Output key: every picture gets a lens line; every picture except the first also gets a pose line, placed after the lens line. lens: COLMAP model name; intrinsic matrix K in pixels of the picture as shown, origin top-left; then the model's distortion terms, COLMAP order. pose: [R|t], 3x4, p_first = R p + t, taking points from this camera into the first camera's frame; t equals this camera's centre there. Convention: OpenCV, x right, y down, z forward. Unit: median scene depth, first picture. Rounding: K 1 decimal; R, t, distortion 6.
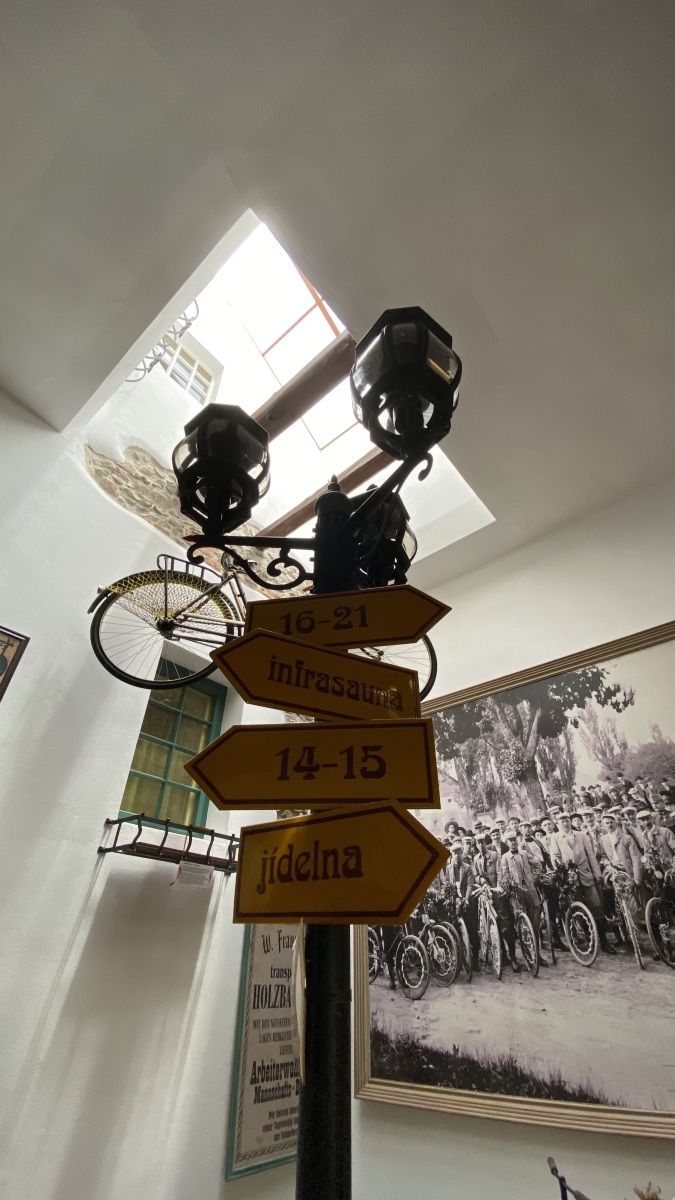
lens RADIAL K [[492.1, 0, 340.6], [0, 492.1, 593.2], [0, 0, 1]] dist [0.013800, -0.021551]
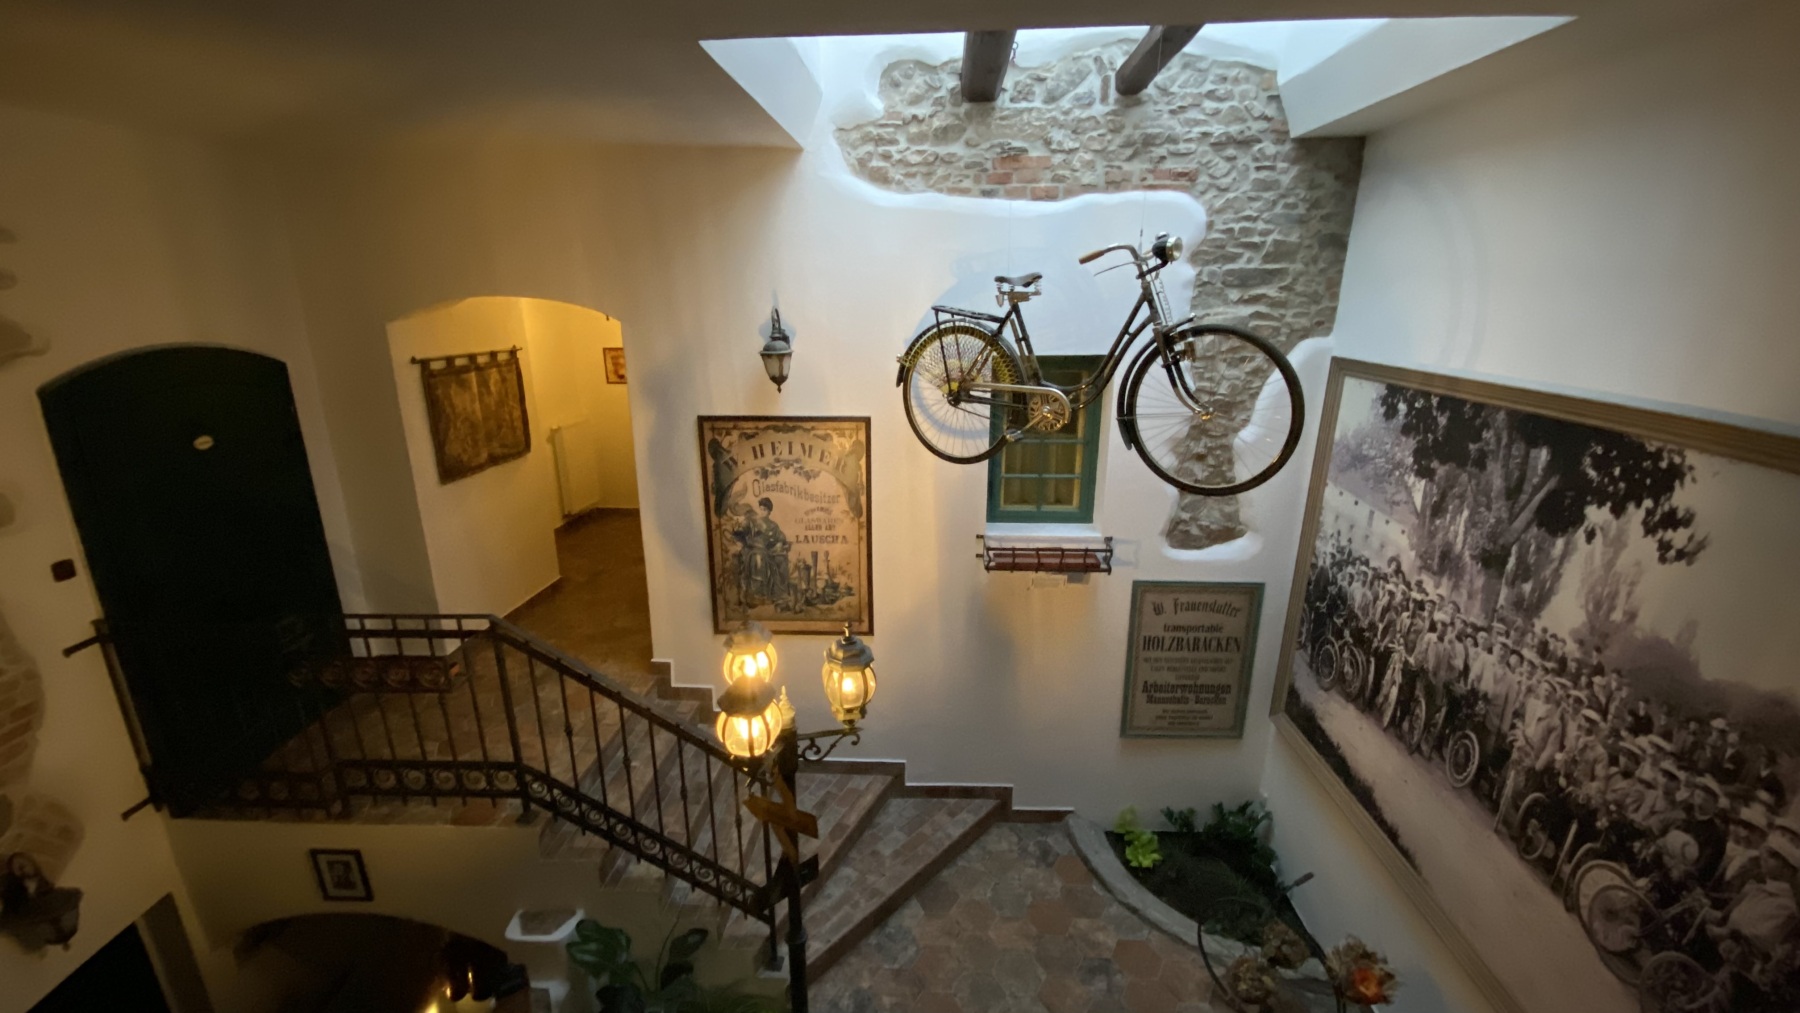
lens RADIAL K [[738.2, 0, 900.0], [0, 738.2, 506.5], [0, 0, 1]] dist [0.013800, -0.021551]
pose [[0.593457, 0.236737, -0.769262, 0.668299], [0.494521, 0.646834, 0.580564, -0.619482], [0.635026, -0.724956, 0.266797, 0.347979]]
